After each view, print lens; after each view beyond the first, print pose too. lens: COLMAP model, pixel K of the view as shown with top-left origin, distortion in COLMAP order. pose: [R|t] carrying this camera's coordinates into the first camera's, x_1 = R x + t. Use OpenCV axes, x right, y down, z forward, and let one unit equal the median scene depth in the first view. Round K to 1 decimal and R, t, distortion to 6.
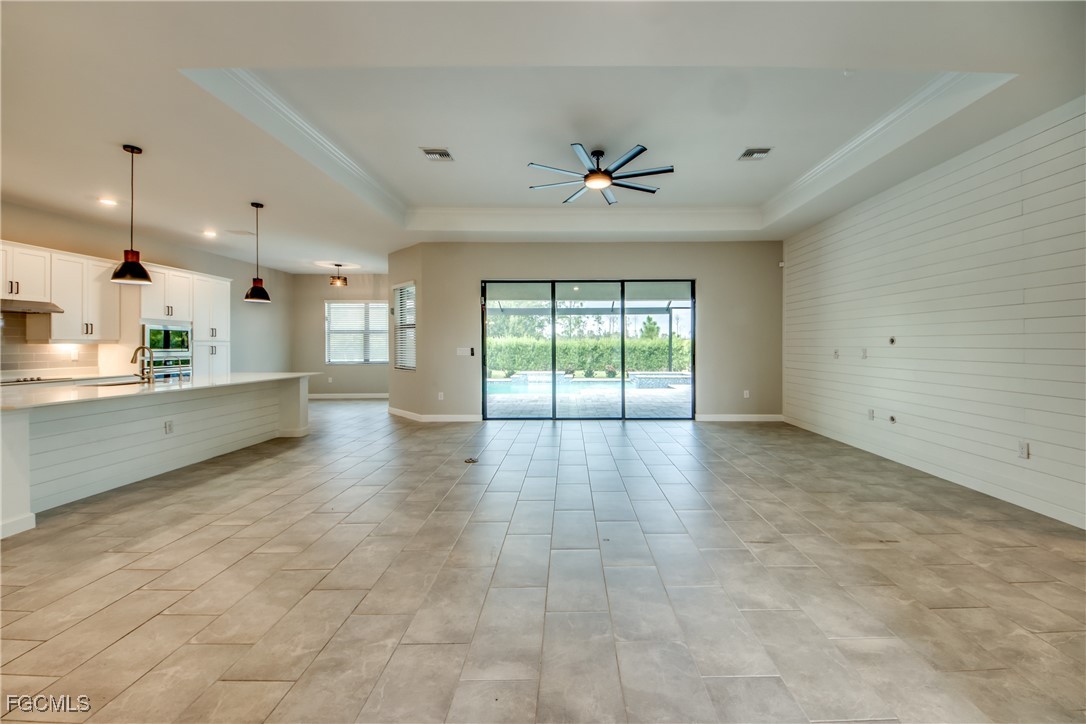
lens RADIAL K [[426.9, 0, 566.0], [0, 426.9, 346.2], [0, 0, 1]] dist [0.010614, -0.007822]
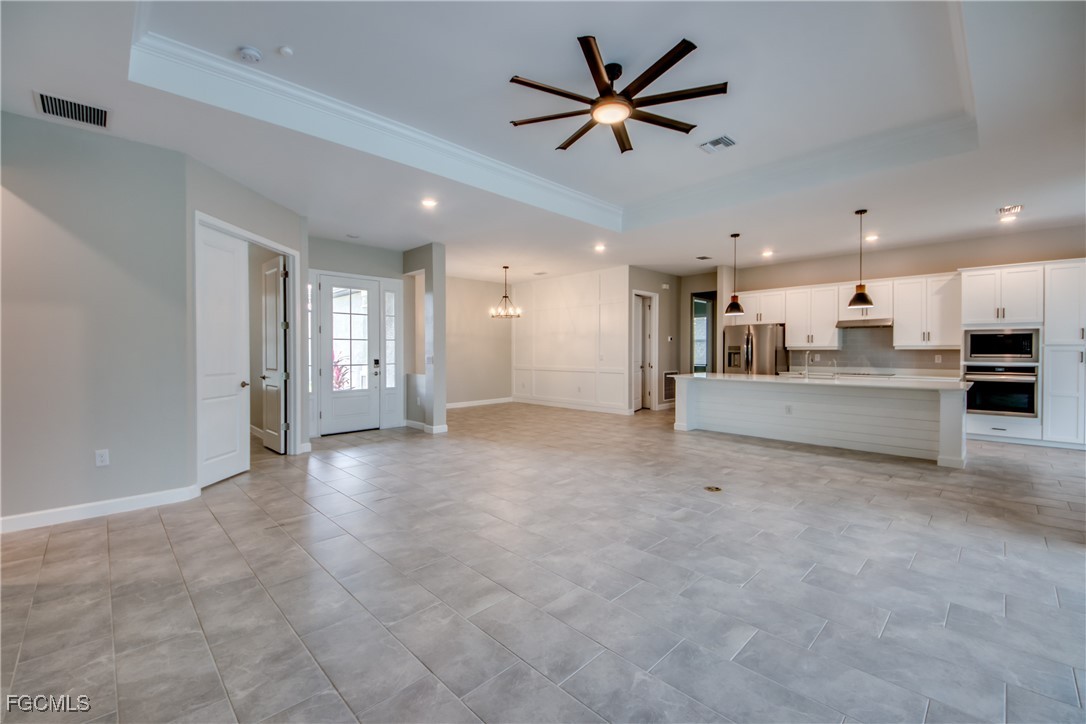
lens RADIAL K [[450.3, 0, 538.3], [0, 450.3, 359.3], [0, 0, 1]] dist [-0.004499, -0.001461]
pose [[-0.712910, 0.014911, -0.701097, 0.491755], [0.002384, 0.999820, 0.018840, -0.002644], [0.701252, 0.011760, -0.712817, 1.057075]]
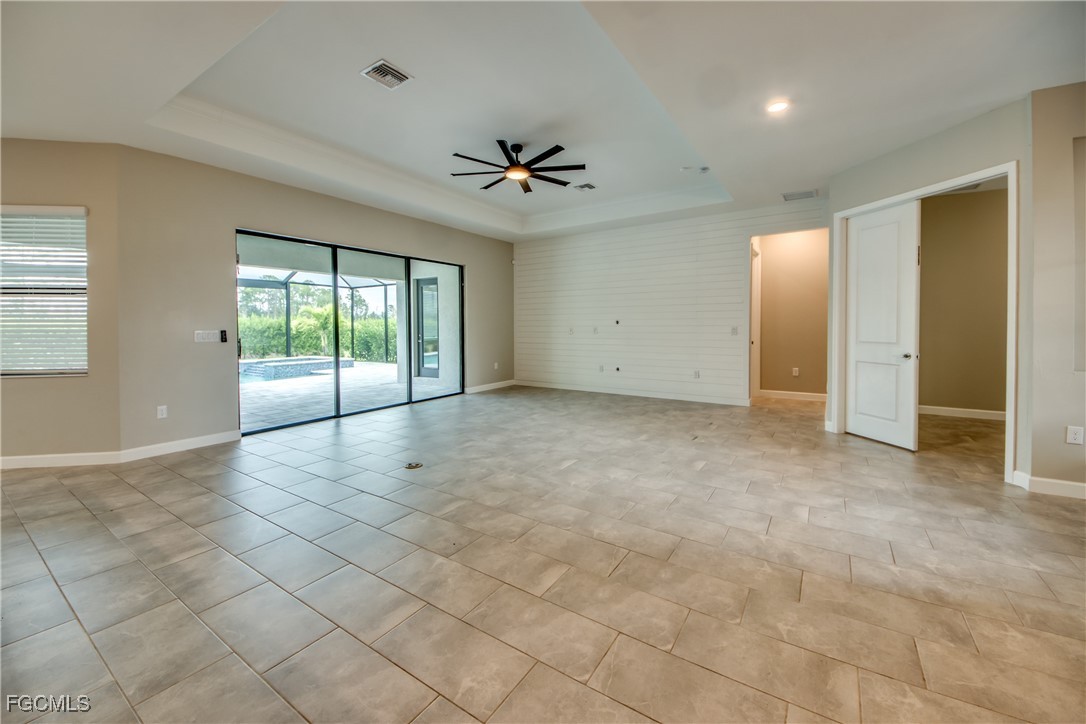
lens RADIAL K [[426.9, 0, 555.1], [0, 426.9, 327.2], [0, 0, 1]] dist [0.010614, -0.007822]
pose [[0.540303, -0.003274, 0.841464, -0.597592], [0.005042, 0.999987, 0.000653, 0.003504], [-0.841456, 0.003890, 0.540312, 0.252846]]
